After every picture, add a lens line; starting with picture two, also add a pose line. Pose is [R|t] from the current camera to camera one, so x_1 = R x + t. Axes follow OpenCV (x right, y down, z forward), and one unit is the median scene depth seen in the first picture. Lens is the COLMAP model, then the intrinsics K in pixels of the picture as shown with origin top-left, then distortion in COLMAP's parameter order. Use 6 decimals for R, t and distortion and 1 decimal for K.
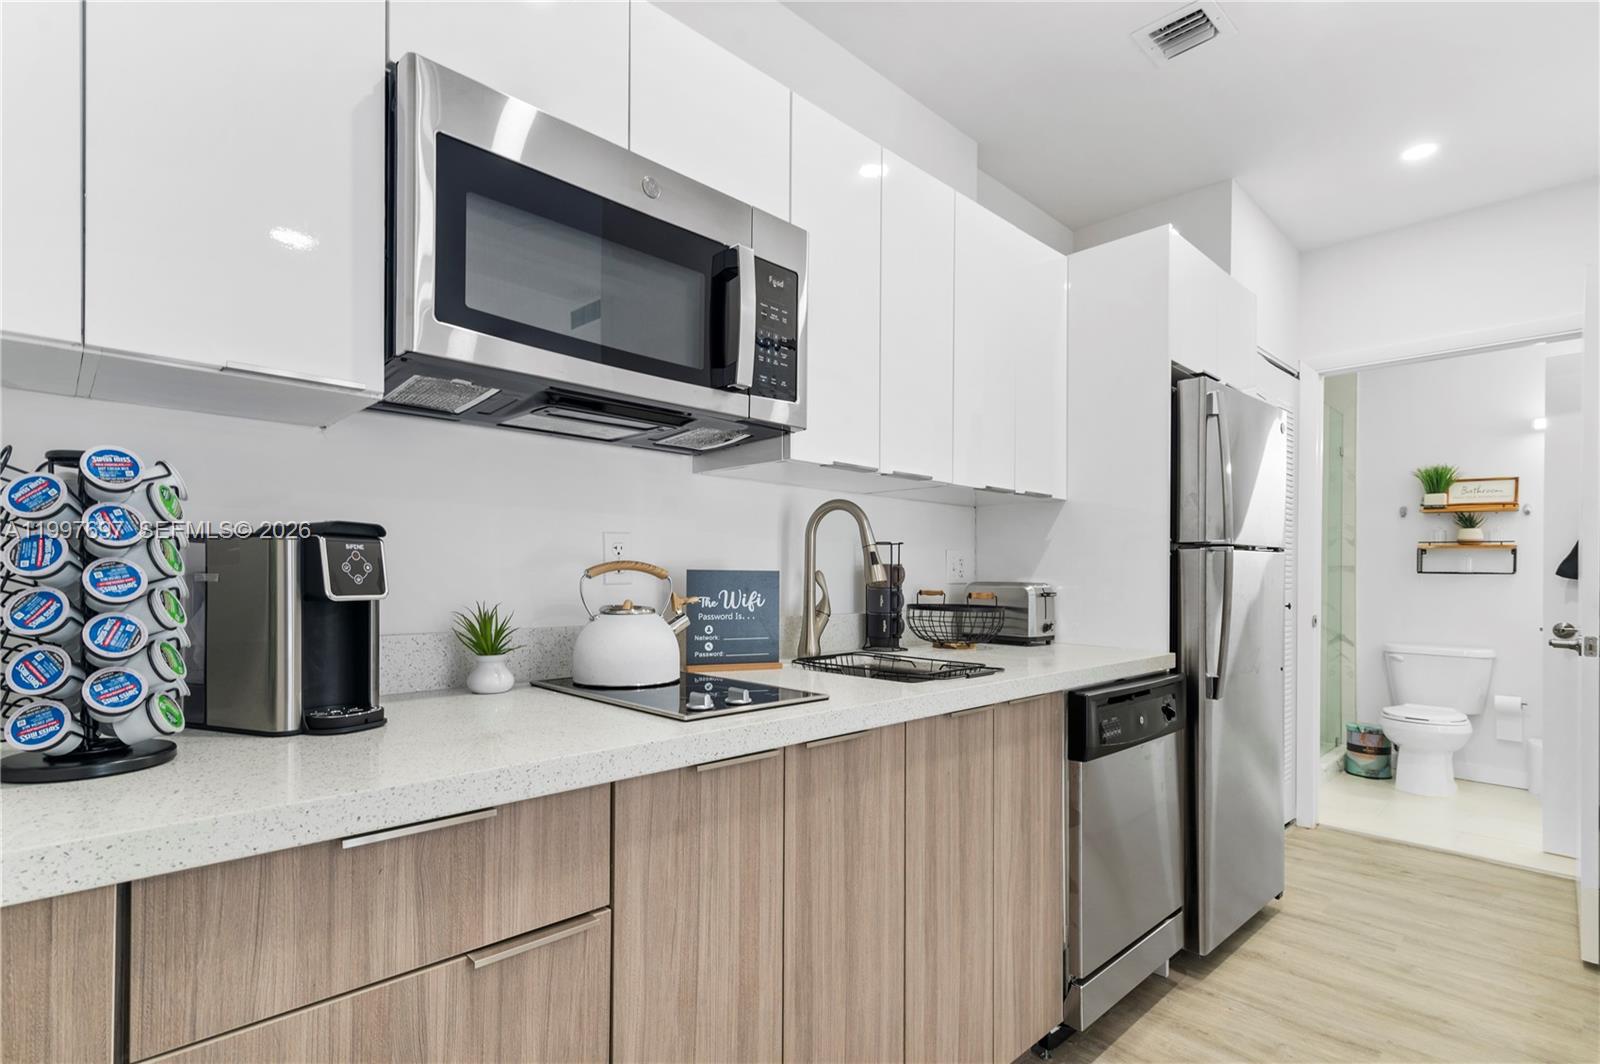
lens RADIAL K [[770.5, 0, 796.0], [0, 770.5, 573.2], [0, 0, 1]] dist [0.008926, -0.001089]
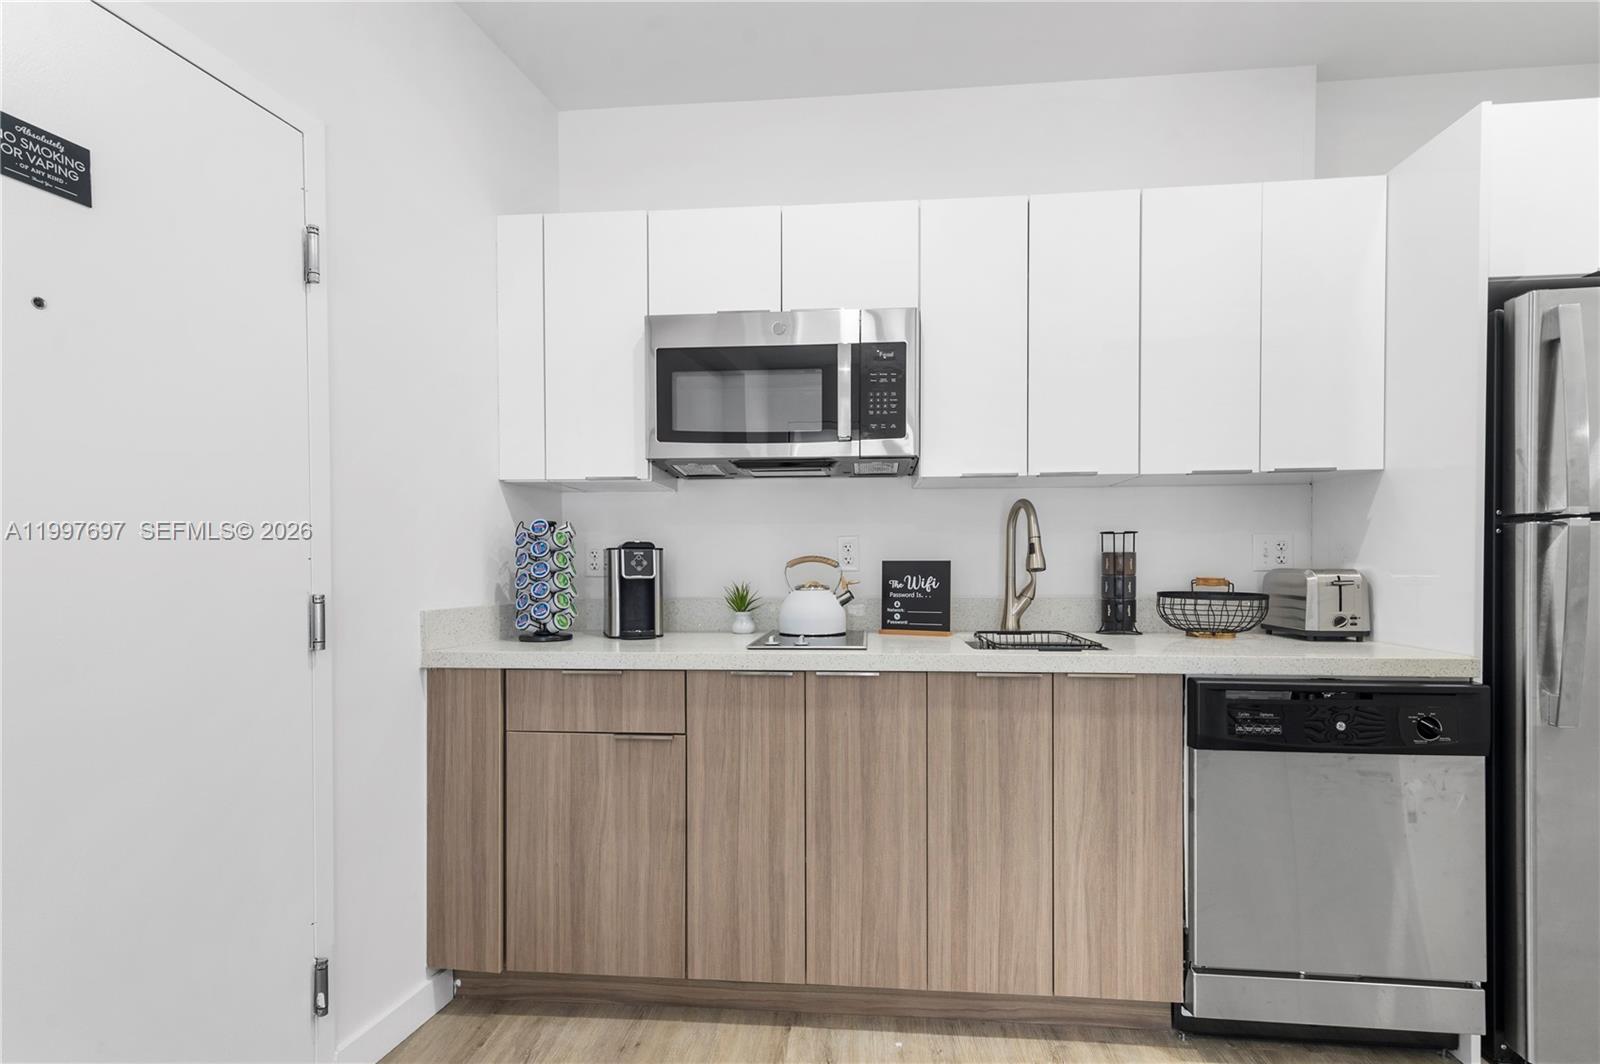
lens RADIAL K [[770.5, 0, 796.0], [0, 770.5, 573.2], [0, 0, 1]] dist [0.008926, -0.001089]
pose [[0.658425, -0.000679, -0.752646, 0.999694], [0.010316, 0.999914, 0.008123, 0.006146], [0.752576, -0.013113, 0.658375, -0.051112]]
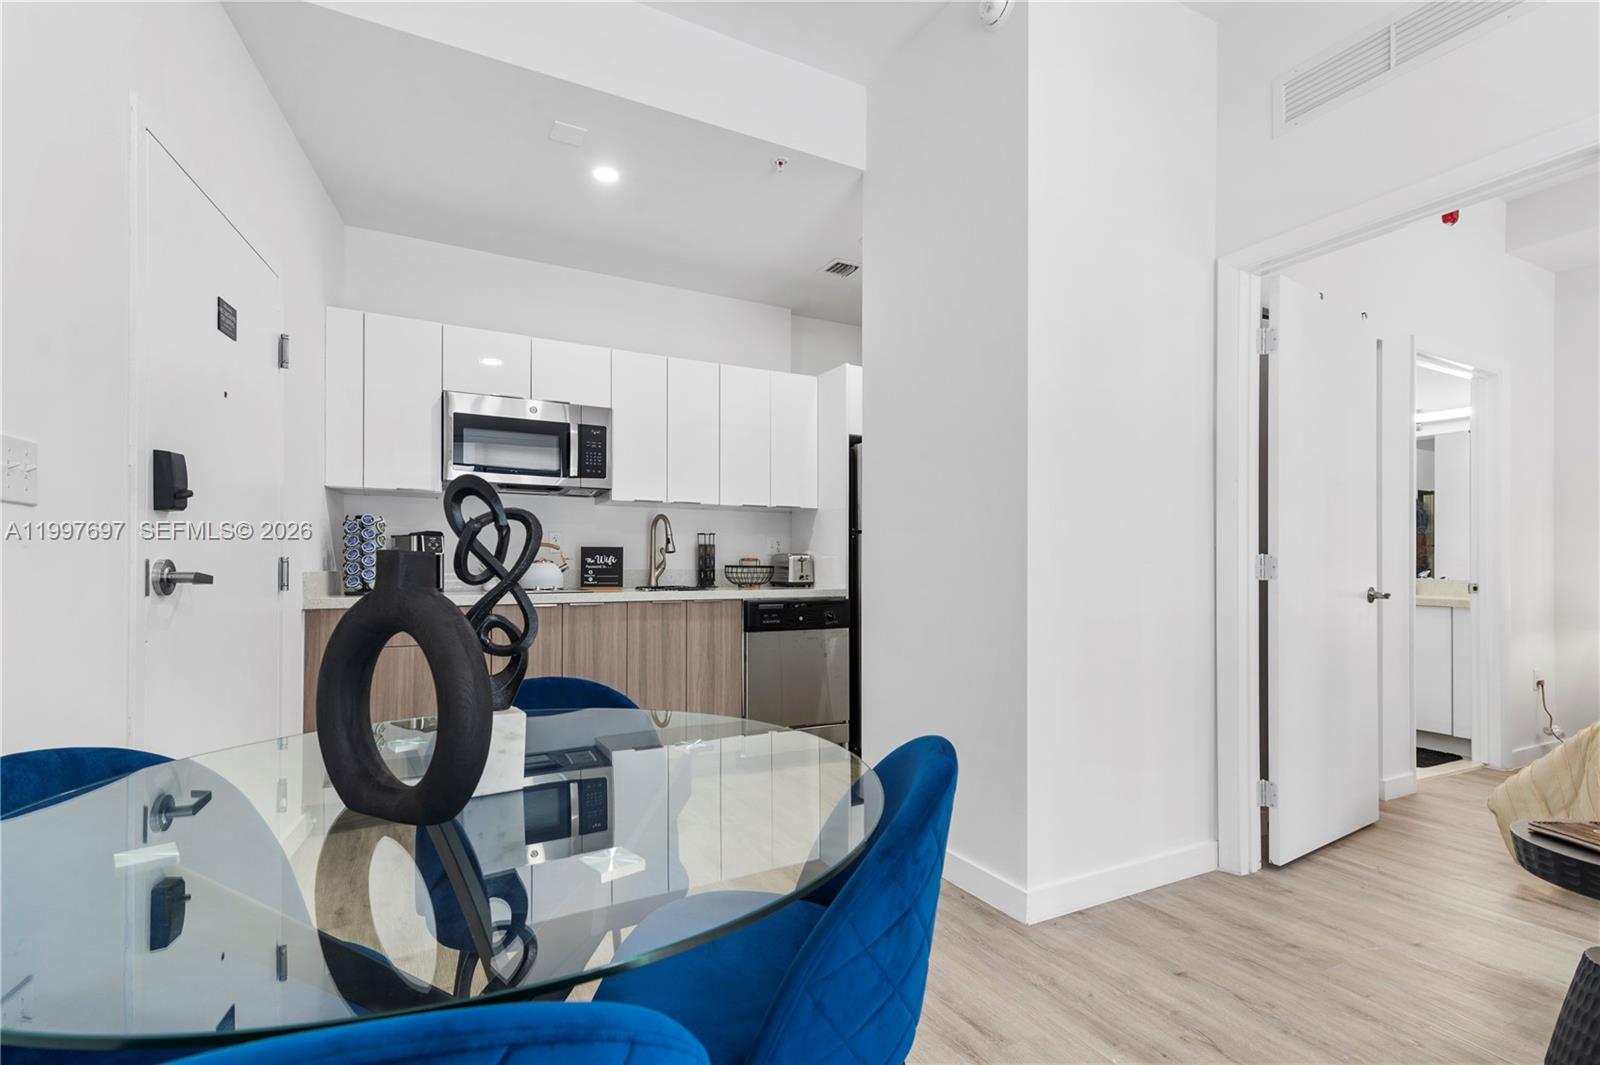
lens RADIAL K [[727.0, 0, 791.7], [0, 727.0, 550.9], [0, 0, 1]] dist [0.002003, -0.000157]
pose [[0.964894, -0.013284, -0.262302, 1.326492], [0.008379, 0.999769, -0.019808, 0.071972], [0.262504, 0.016915, 0.964783, -1.229285]]
